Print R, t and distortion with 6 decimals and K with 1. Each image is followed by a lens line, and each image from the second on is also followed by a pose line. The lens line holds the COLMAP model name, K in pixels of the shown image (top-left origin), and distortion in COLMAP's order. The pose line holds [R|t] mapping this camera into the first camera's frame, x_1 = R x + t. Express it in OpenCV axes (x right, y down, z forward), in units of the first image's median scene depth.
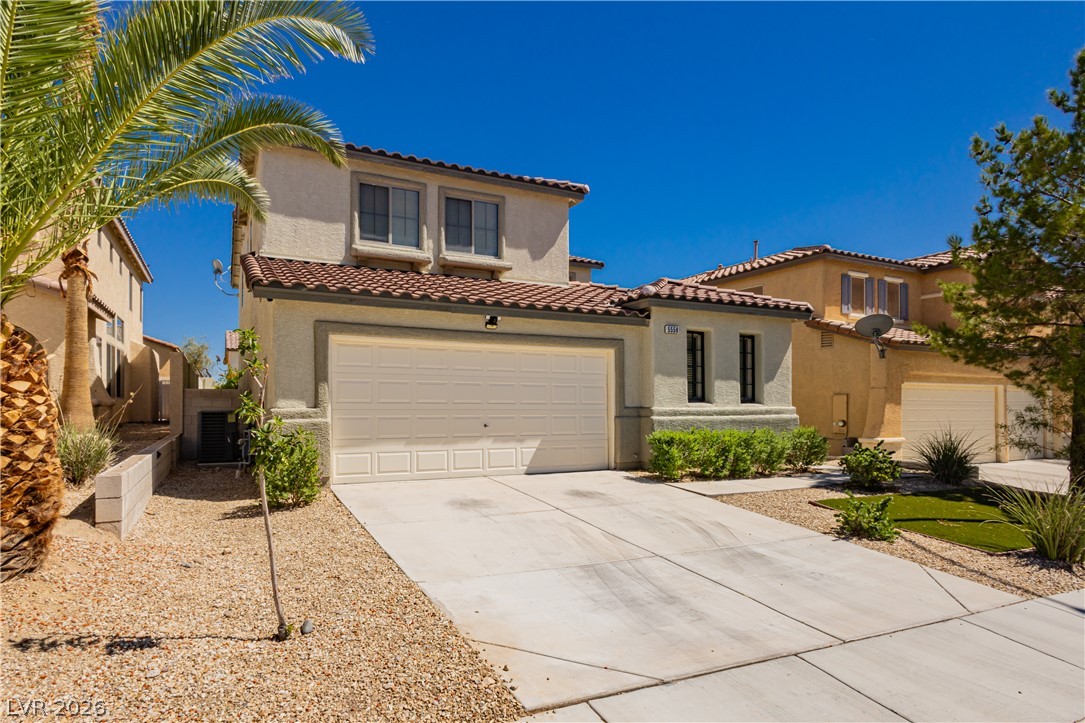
lens RADIAL K [[619.7, 0, 531.1], [0, 619.7, 402.1], [0, 0, 1]] dist [-0.000032, -0.000343]
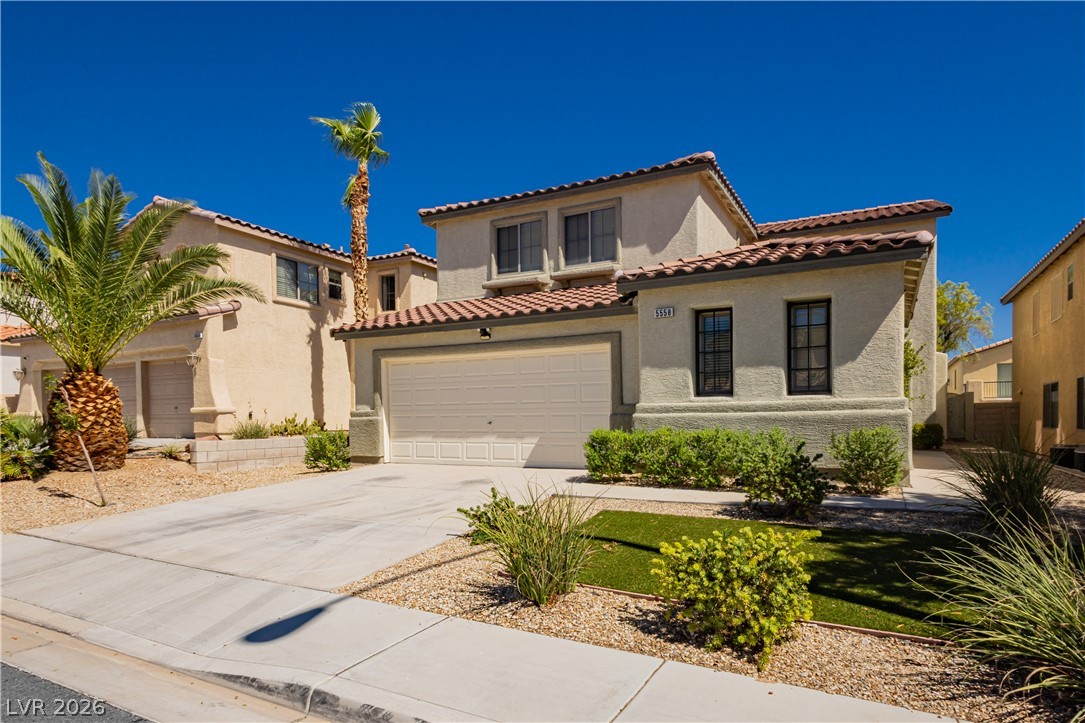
lens RADIAL K [[619.7, 0, 503.3], [0, 619.7, 429.7], [0, 0, 1]] dist [-0.000032, -0.000343]
pose [[0.575147, 0.006717, -0.818023, 0.777856], [0.014123, 0.999736, 0.018139, 0.025881], [0.817928, -0.021985, 0.574900, 0.305691]]
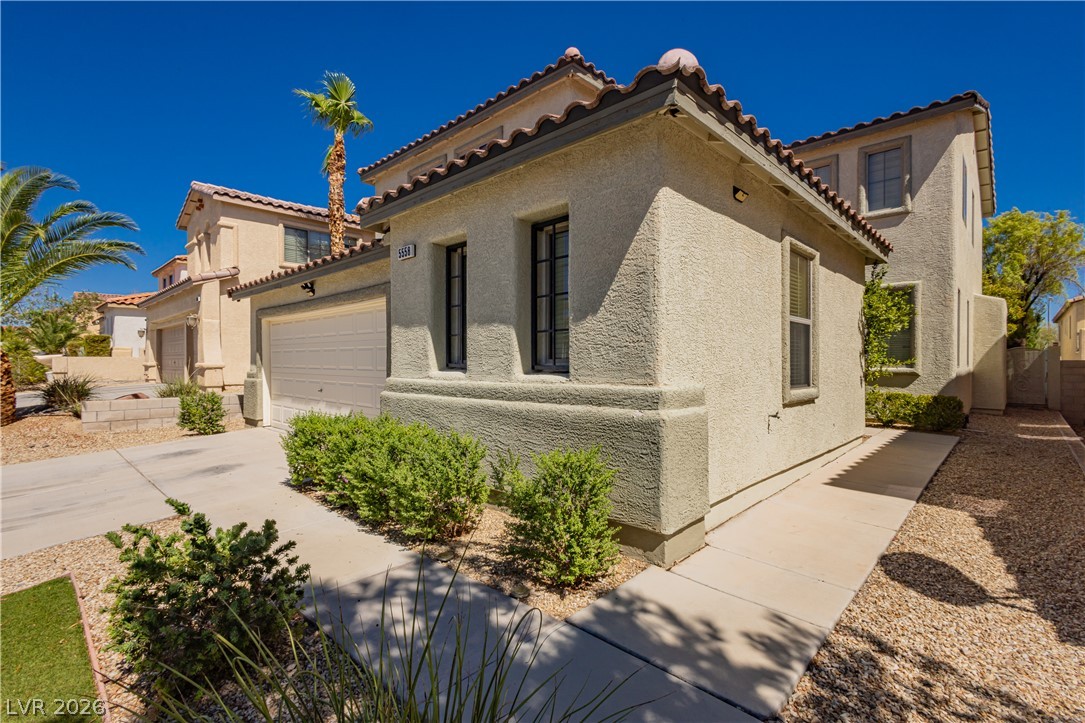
lens RADIAL K [[483.3, 0, 544.9], [0, 483.3, 359.9], [0, 0, 1]] dist [0.000699, 0.000295]
pose [[0.360096, -0.003493, -0.932909, 0.699946], [0.008742, 0.999962, -0.000369, -0.008231], [0.932874, -0.008022, 0.360112, 0.923585]]
